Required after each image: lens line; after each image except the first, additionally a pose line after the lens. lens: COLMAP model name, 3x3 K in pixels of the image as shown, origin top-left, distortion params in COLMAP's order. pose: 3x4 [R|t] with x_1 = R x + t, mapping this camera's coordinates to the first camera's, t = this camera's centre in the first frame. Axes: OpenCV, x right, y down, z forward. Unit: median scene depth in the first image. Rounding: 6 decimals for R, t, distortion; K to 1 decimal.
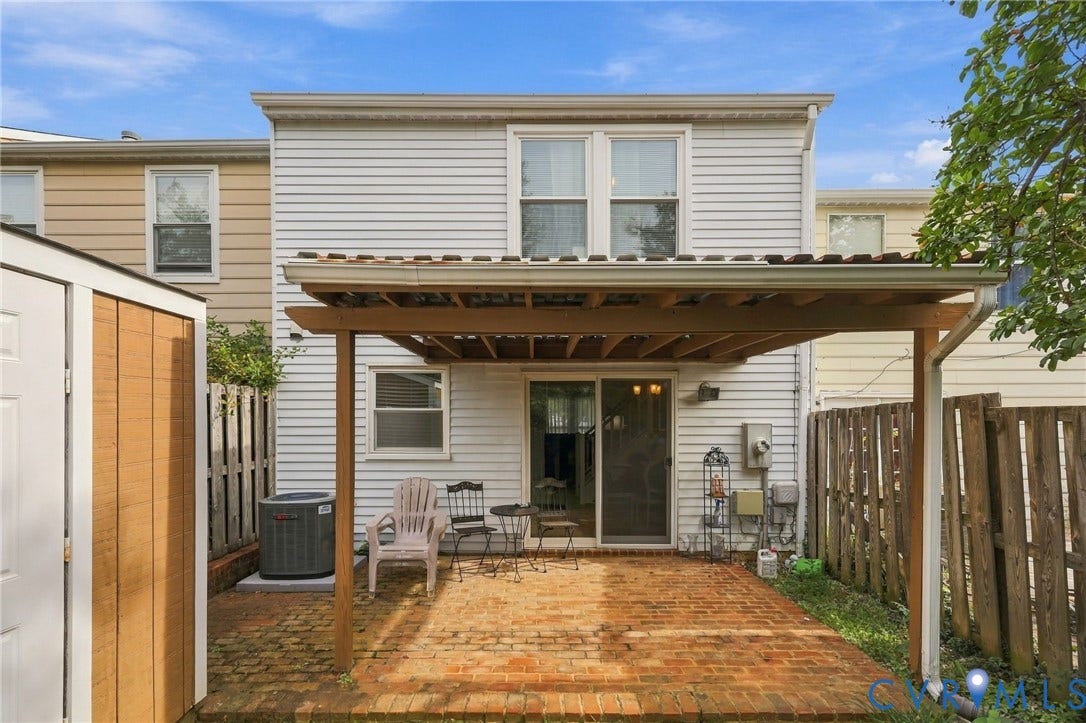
lens RADIAL K [[507.4, 0, 533.1], [0, 507.4, 419.7], [0, 0, 1]] dist [0.008430, -0.000660]
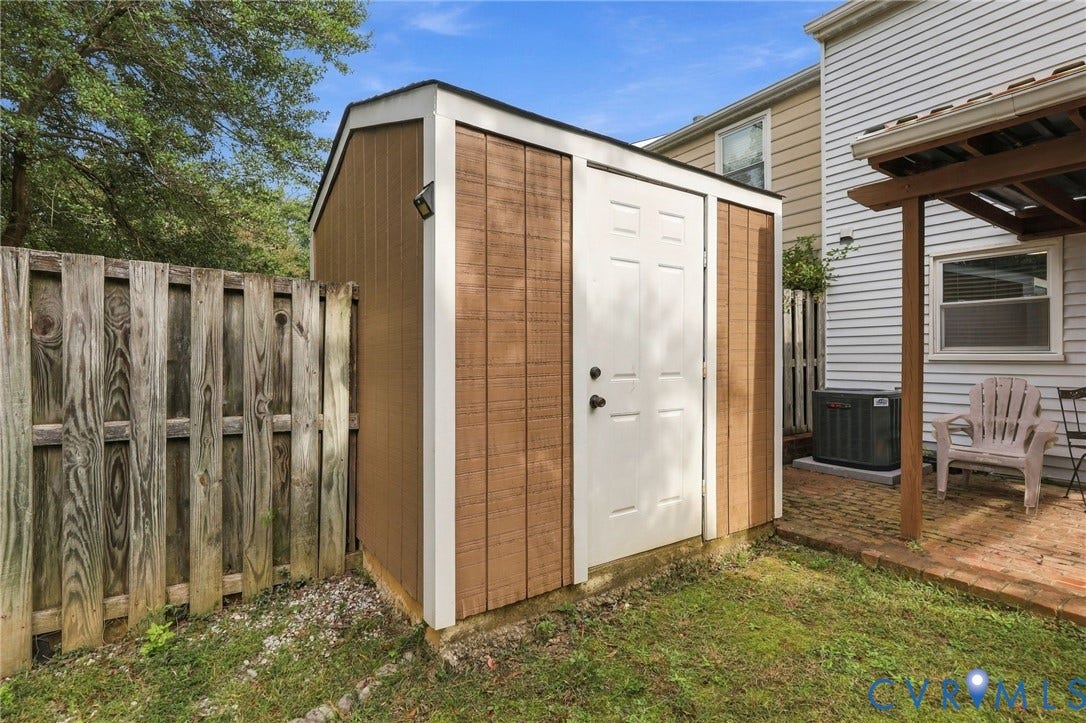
lens RADIAL K [[503.2, 0, 538.3], [0, 503.2, 353.4], [0, 0, 1]] dist [0.017184, -0.001581]
pose [[0.573852, -0.003221, -0.818952, 0.016923], [-0.003161, 0.999976, -0.006148, 0.092001], [0.818953, 0.006116, 0.573828, -0.116336]]
